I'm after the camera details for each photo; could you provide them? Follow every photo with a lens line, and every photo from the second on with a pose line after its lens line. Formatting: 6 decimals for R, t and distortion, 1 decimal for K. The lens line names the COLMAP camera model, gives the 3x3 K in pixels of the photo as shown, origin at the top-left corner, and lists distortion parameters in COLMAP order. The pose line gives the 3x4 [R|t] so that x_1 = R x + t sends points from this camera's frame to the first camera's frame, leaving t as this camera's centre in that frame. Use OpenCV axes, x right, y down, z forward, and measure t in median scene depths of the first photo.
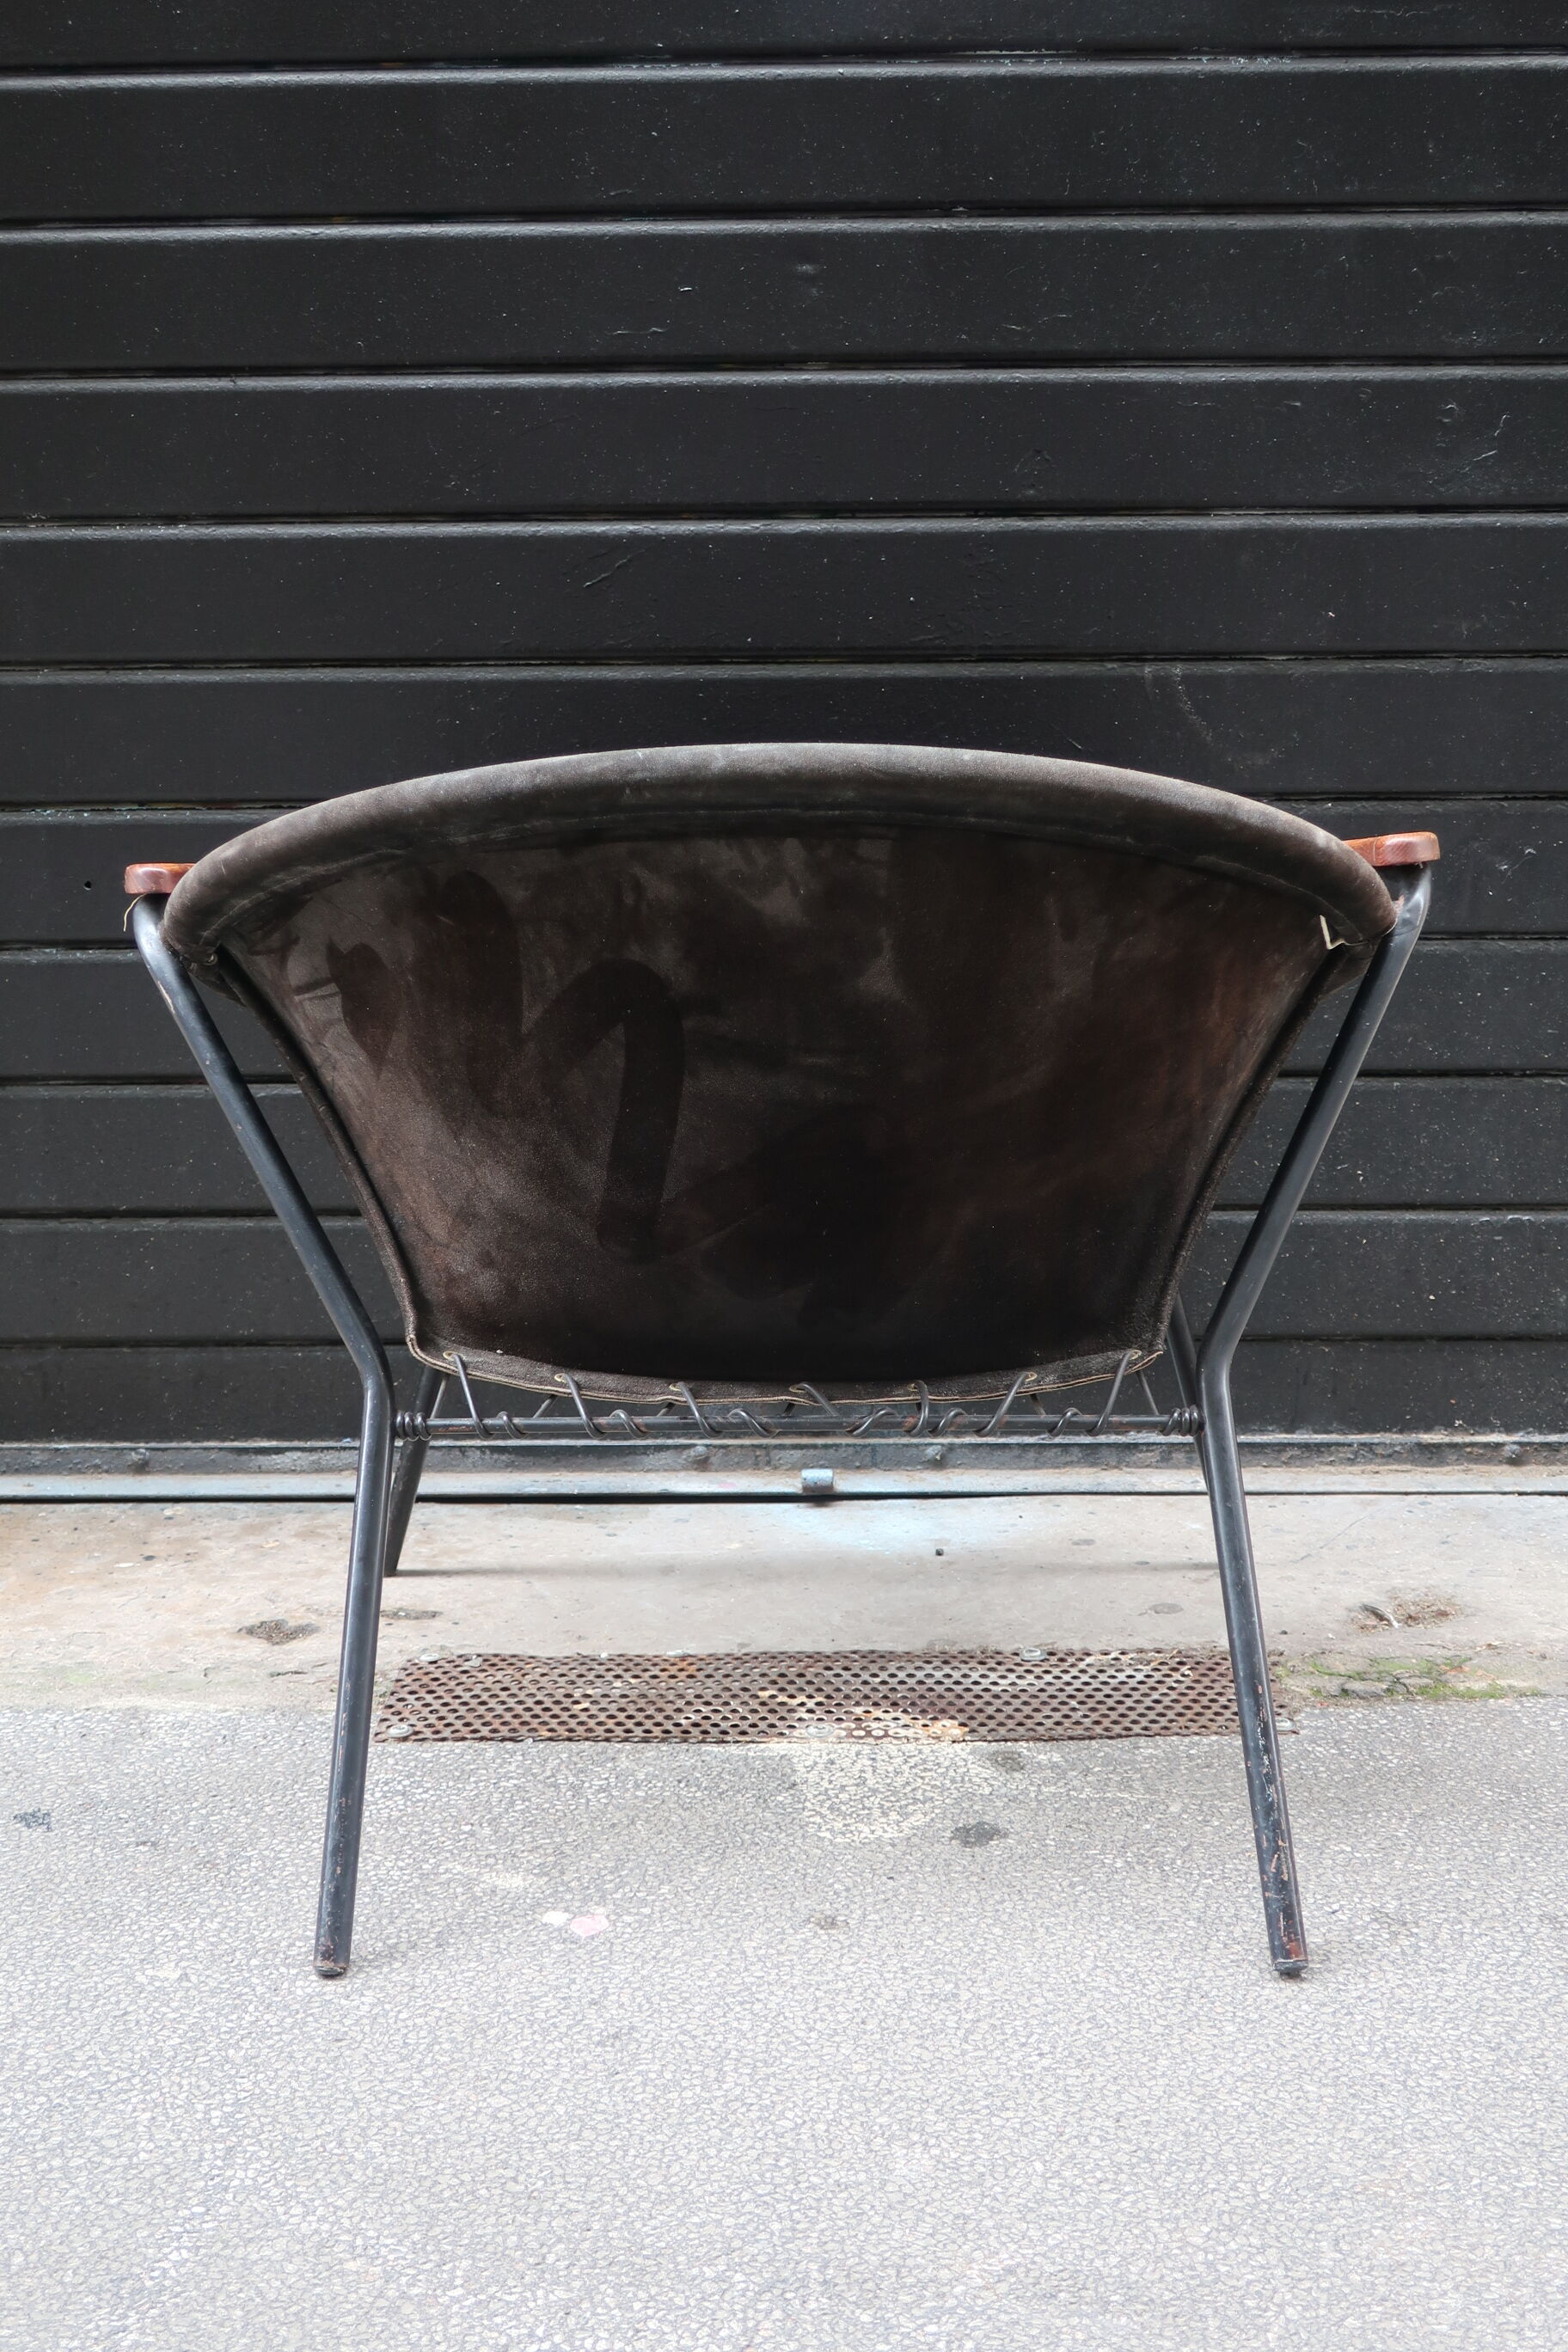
lens RADIAL K [[2619.2, 0, 796.0], [0, 2619.2, 1190.3], [0, 0, 1]] dist [-0.000280, 0.000000]
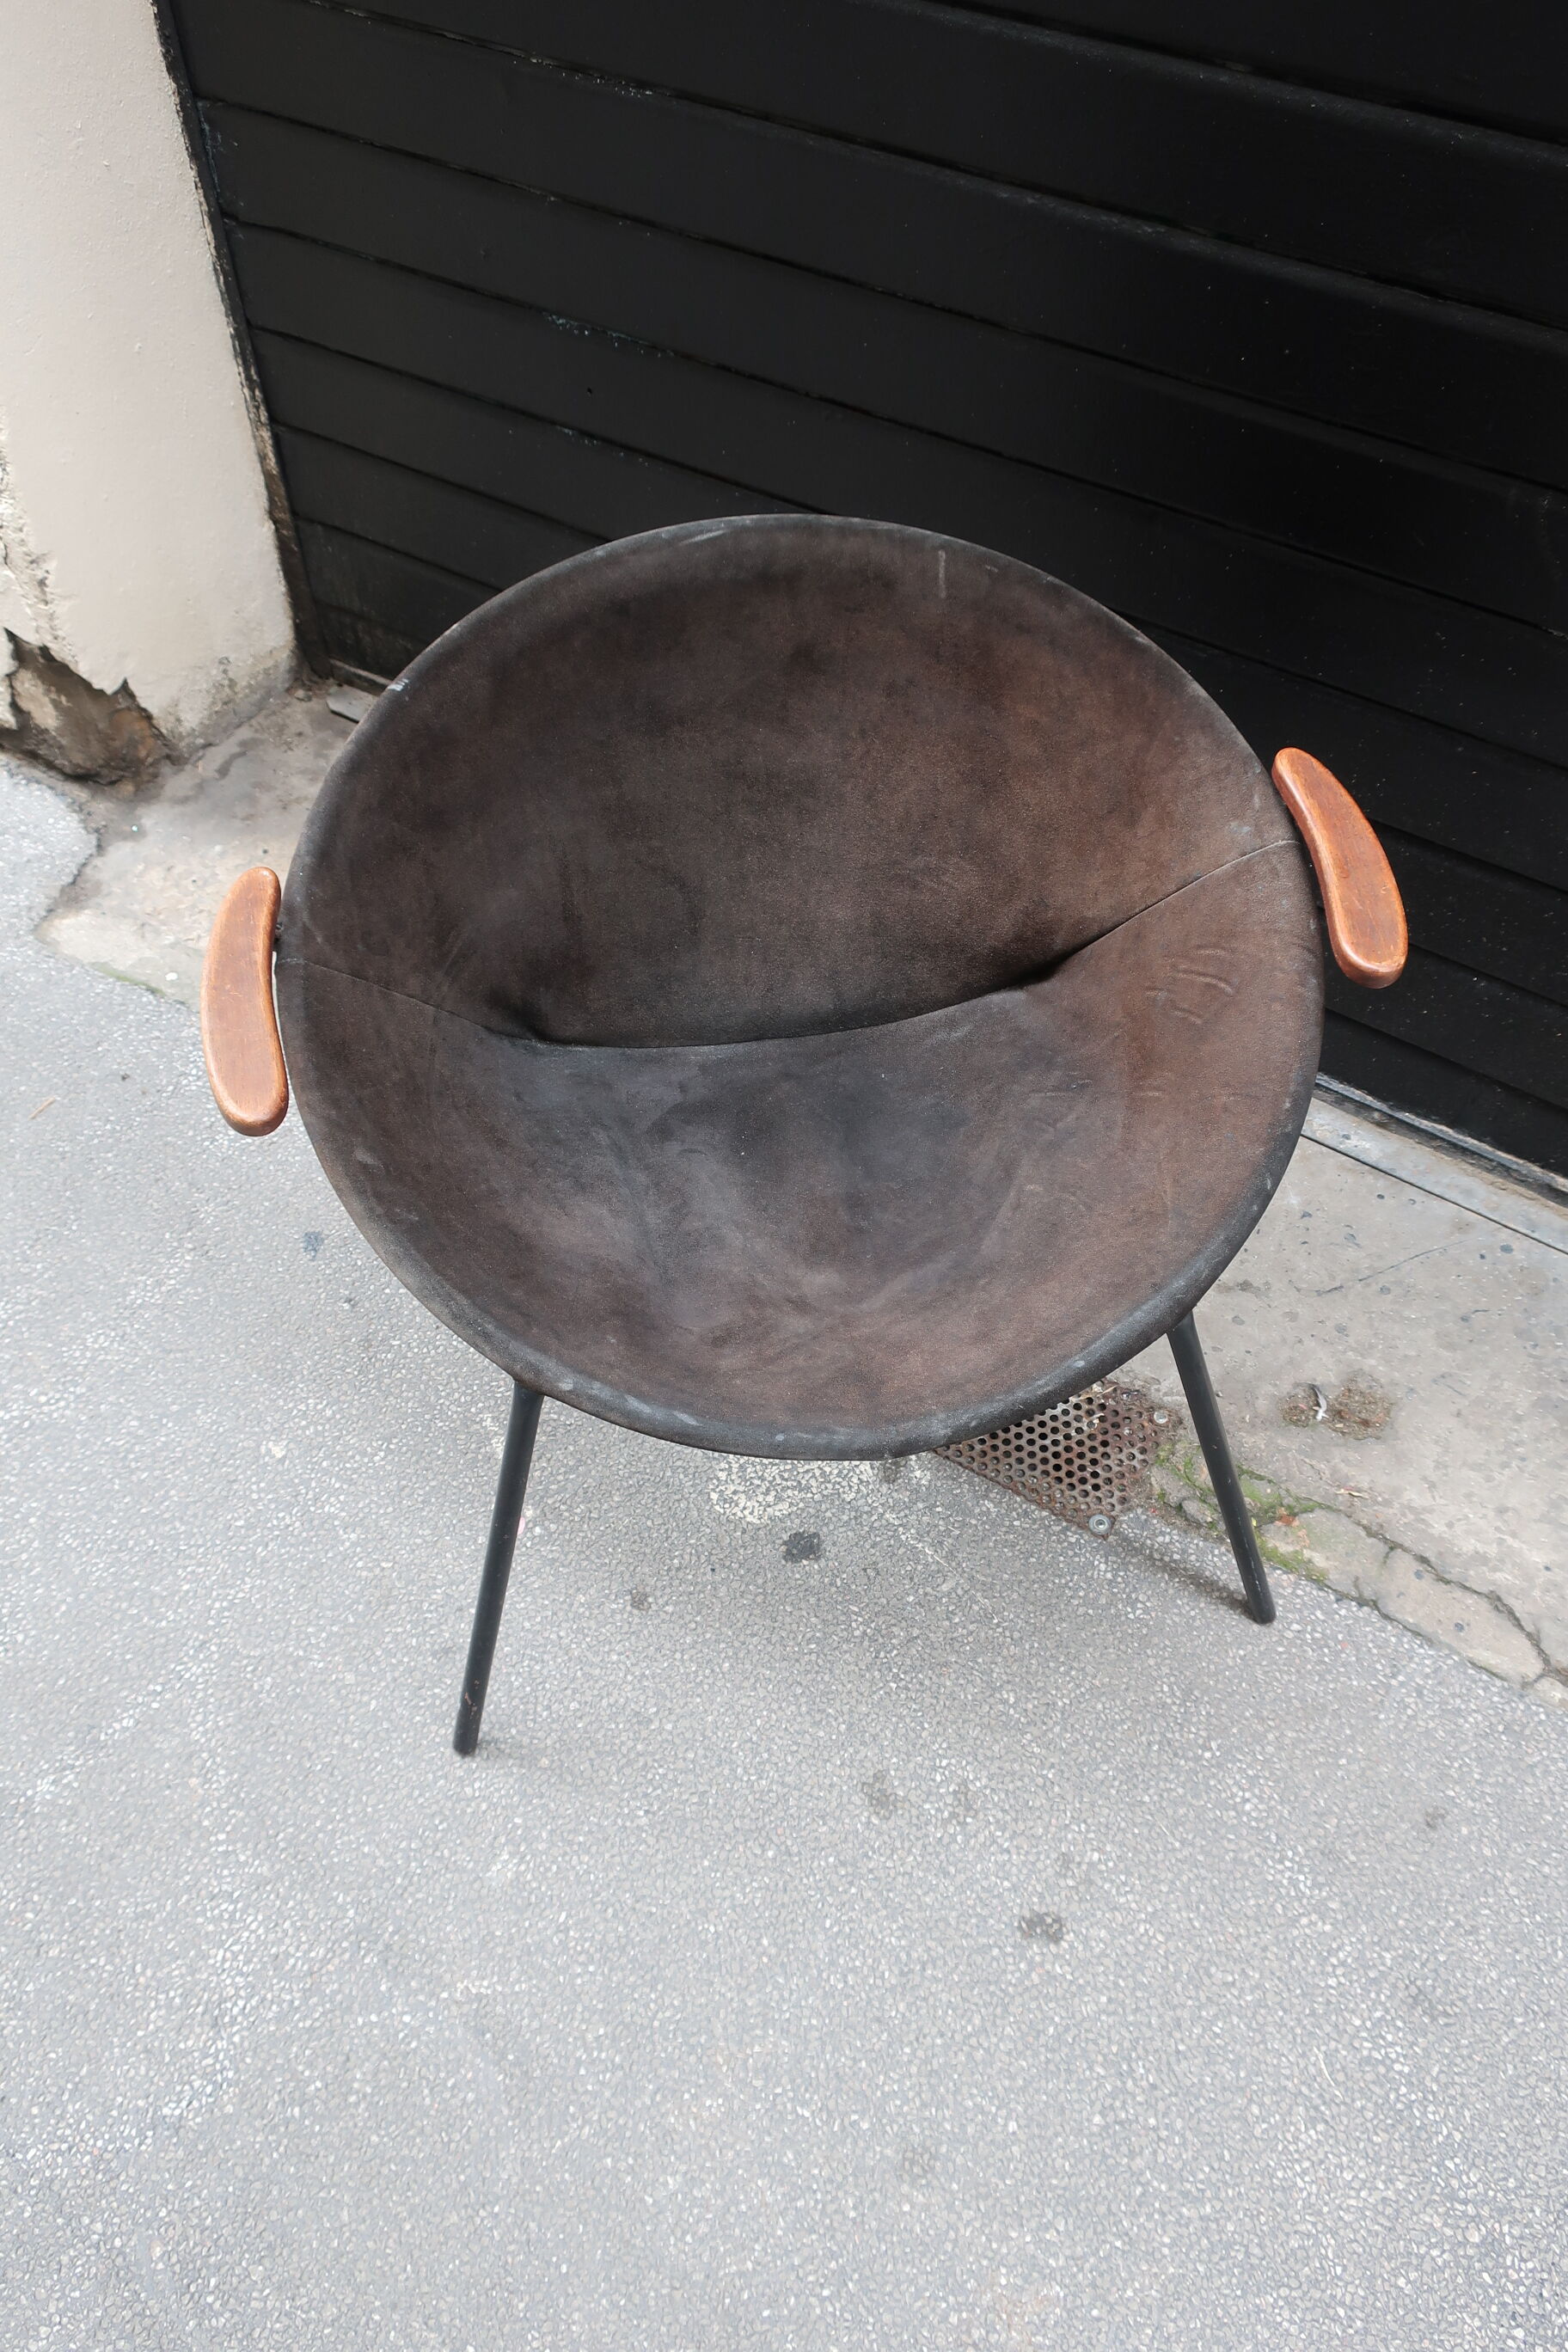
lens RADIAL K [[1827.4, 0, 801.5], [0, 1827.4, 1164.7], [0, 0, 1]] dist [0.011977, 0.015148]
pose [[0.855548, 0.406661, -0.320411, 0.229256], [-0.114276, 0.751955, 0.649234, -0.422105], [0.504953, -0.518836, 0.689805, 0.317716]]
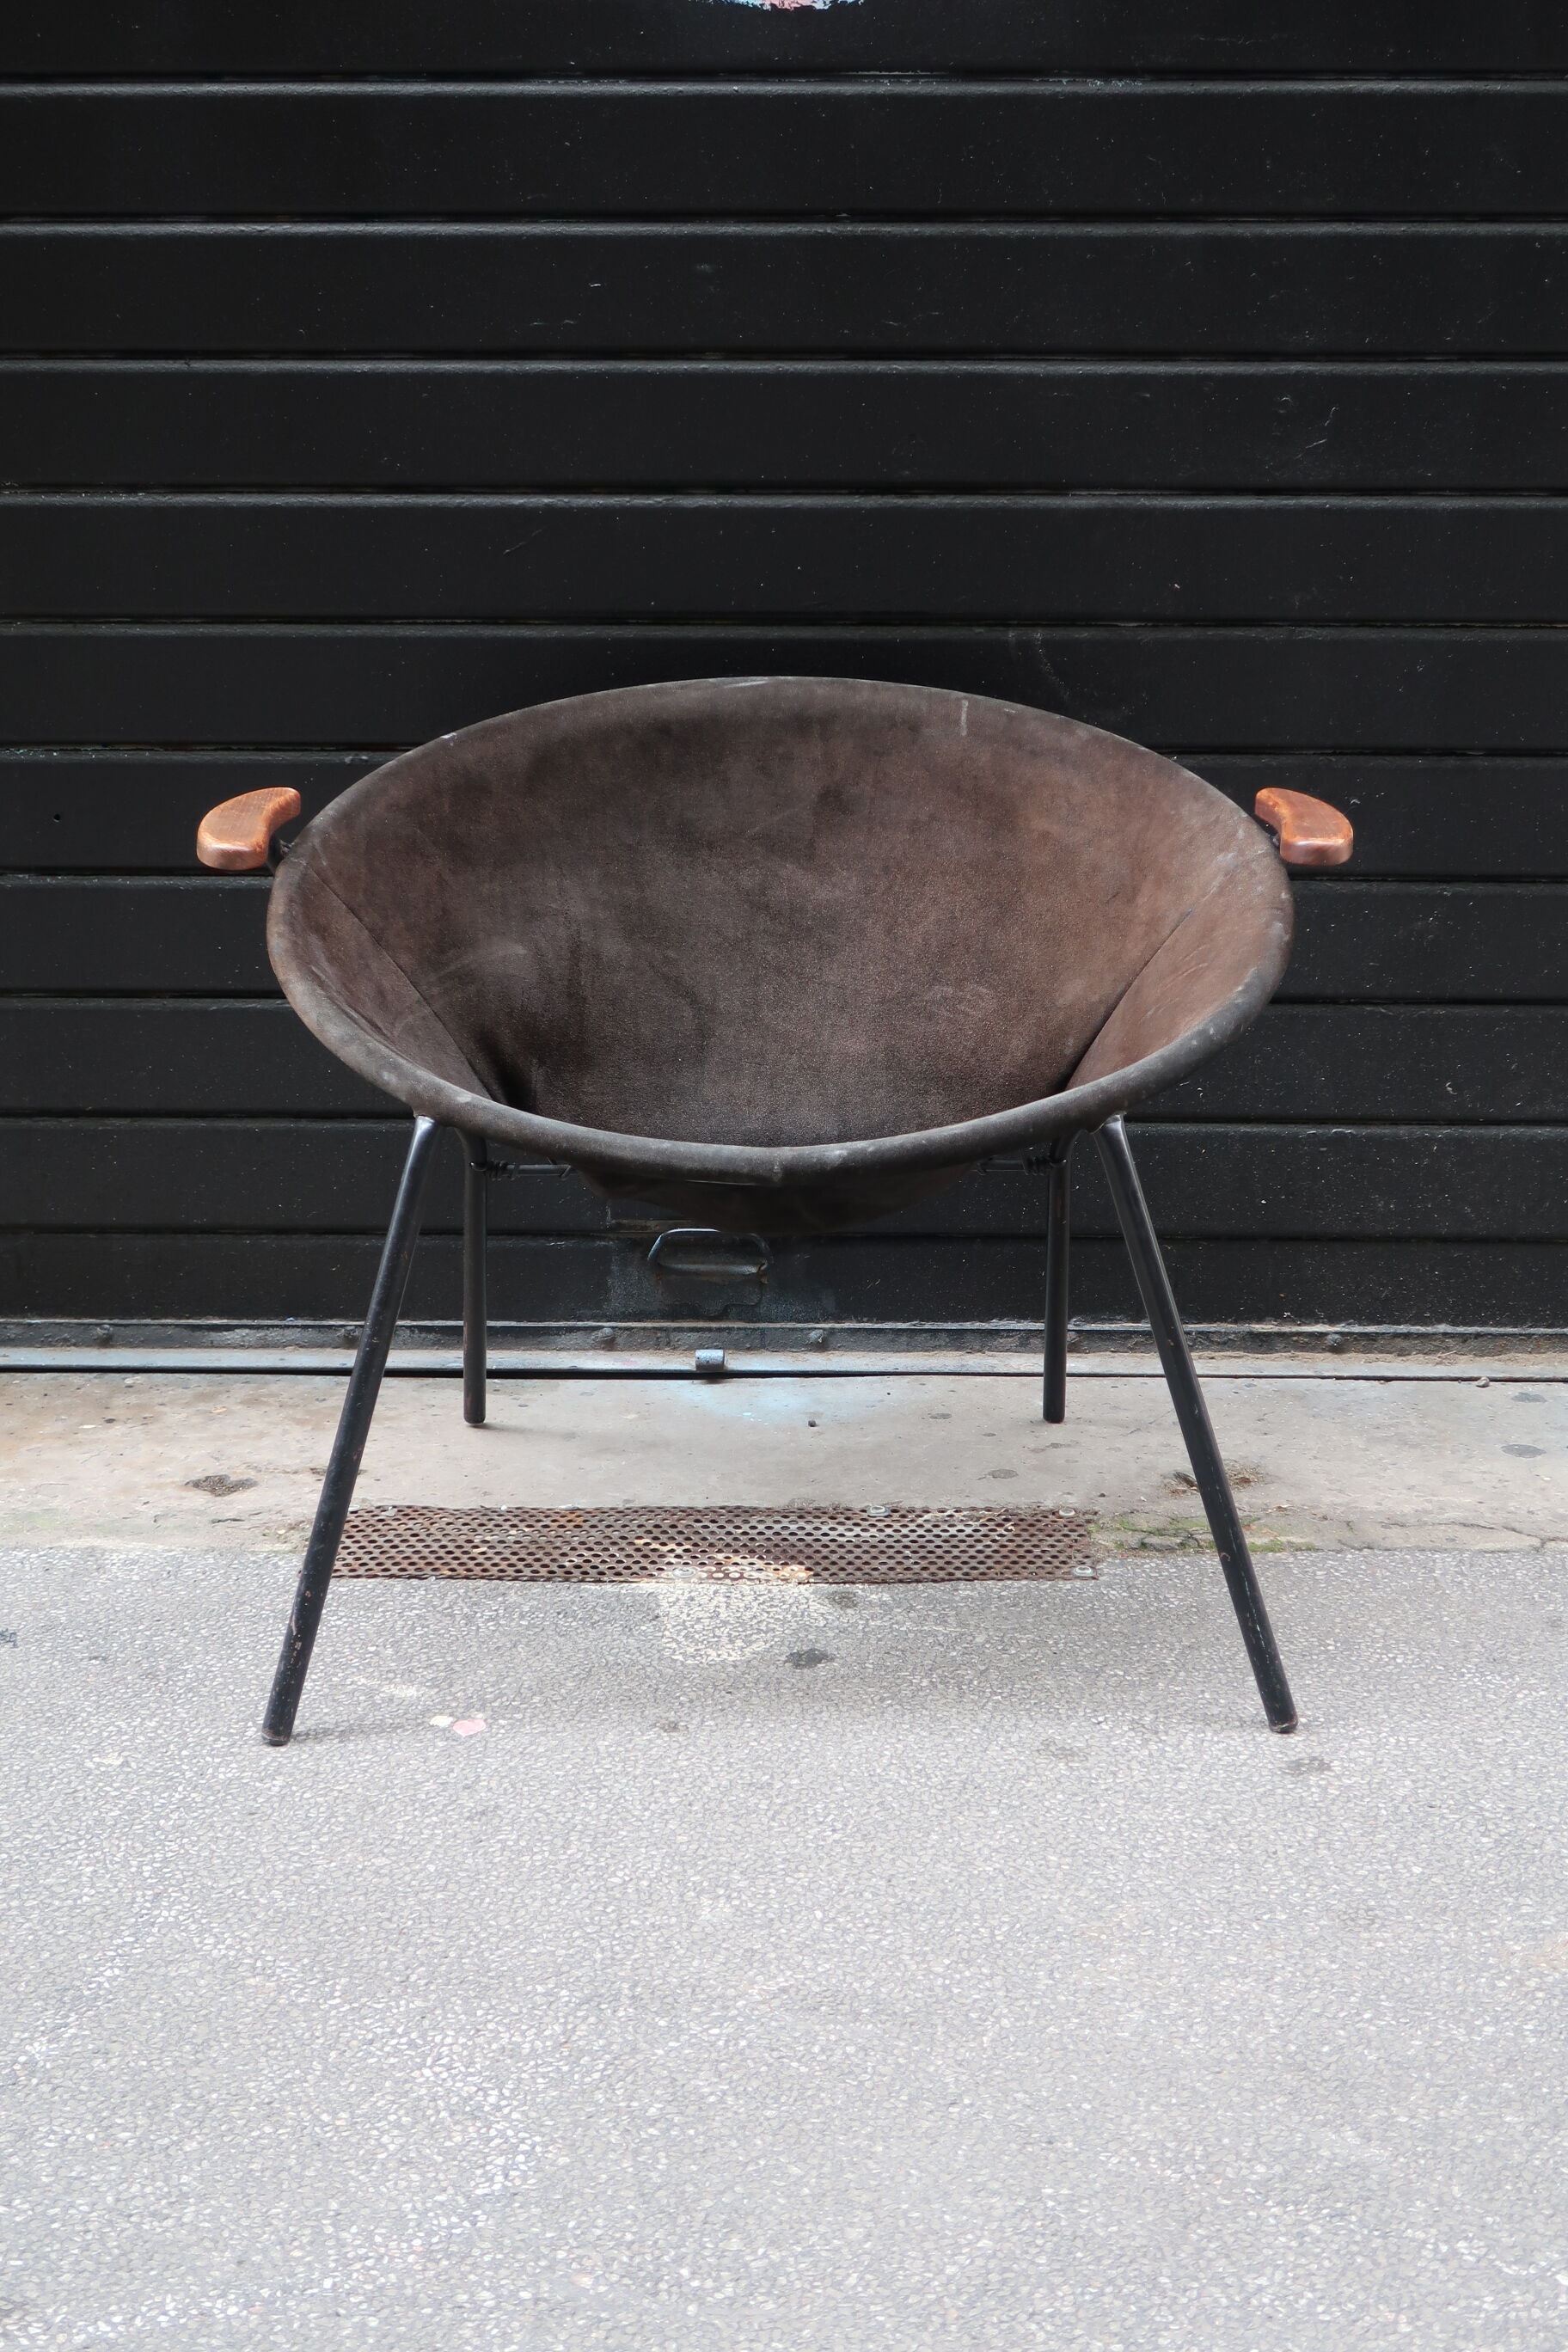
lens RADIAL K [[2619.2, 0, 783.3], [0, 2619.2, 1180.3], [0, 0, 1]] dist [-0.000280, 0.000000]
pose [[0.999939, 0.010829, -0.002302, 0.044292], [-0.010735, 0.999230, 0.037749, -0.008642], [0.002709, -0.037722, 0.999285, -0.121346]]
